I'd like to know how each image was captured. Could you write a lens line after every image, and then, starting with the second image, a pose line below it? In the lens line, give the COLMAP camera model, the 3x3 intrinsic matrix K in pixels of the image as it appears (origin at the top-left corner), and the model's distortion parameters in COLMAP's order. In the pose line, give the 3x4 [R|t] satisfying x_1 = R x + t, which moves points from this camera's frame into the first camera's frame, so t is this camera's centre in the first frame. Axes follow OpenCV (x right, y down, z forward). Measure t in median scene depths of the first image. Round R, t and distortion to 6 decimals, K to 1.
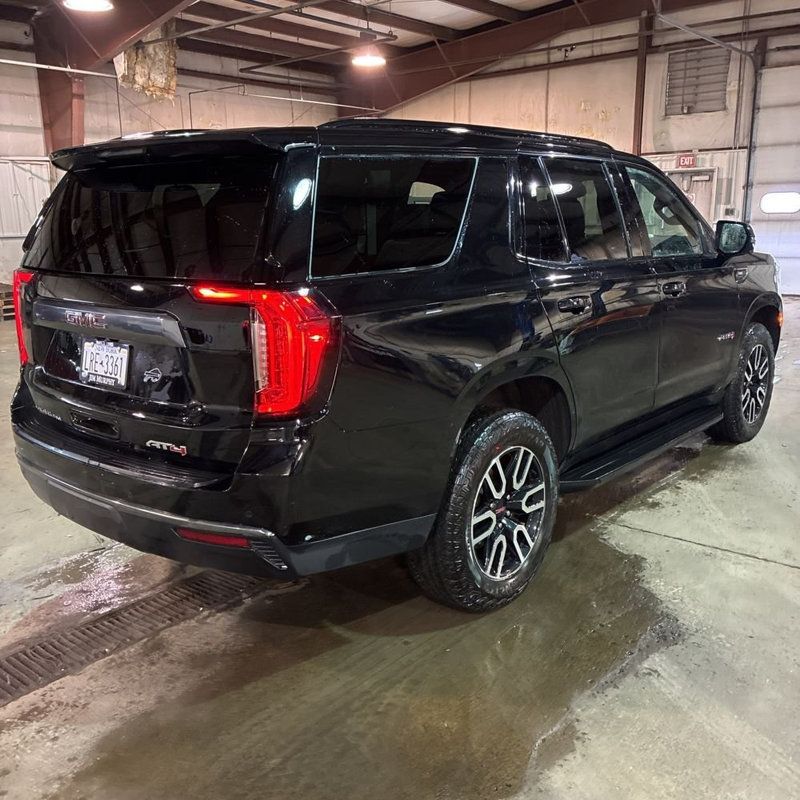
lens RADIAL K [[818.1, 0, 400.0], [0, 818.1, 400.0], [0, 0, 1]] dist [0.015299, 0.011436]
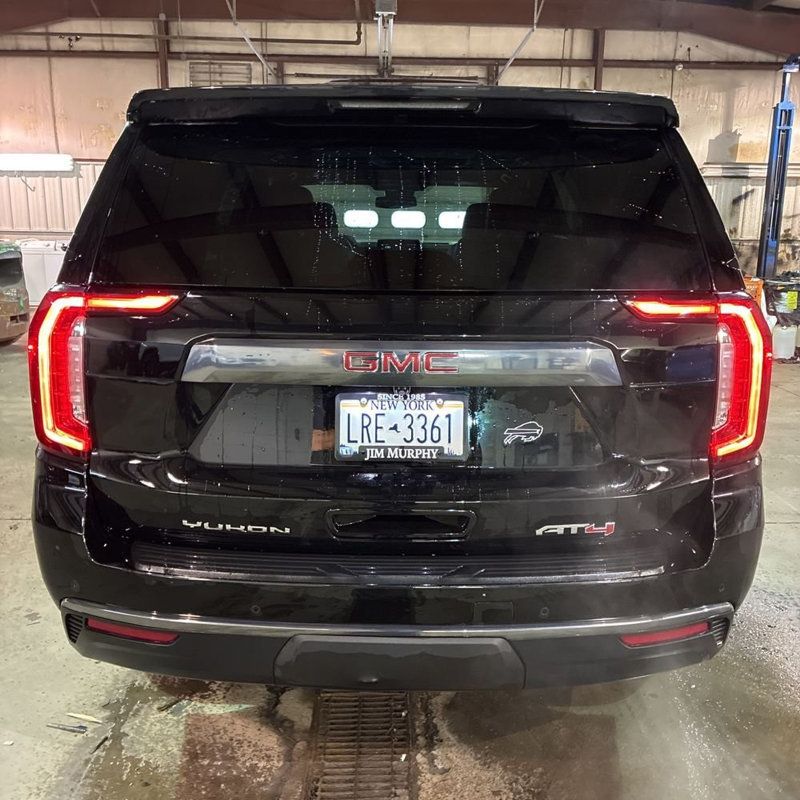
lens RADIAL K [[811.4, 0, 410.0], [0, 811.4, 400.4], [0, 0, 1]] dist [0.020087, 0.003479]
pose [[0.747331, -0.116456, 0.654166, -0.429031], [0.124829, 0.991598, 0.033920, -0.048258], [-0.652620, 0.056310, 0.755590, 0.287229]]
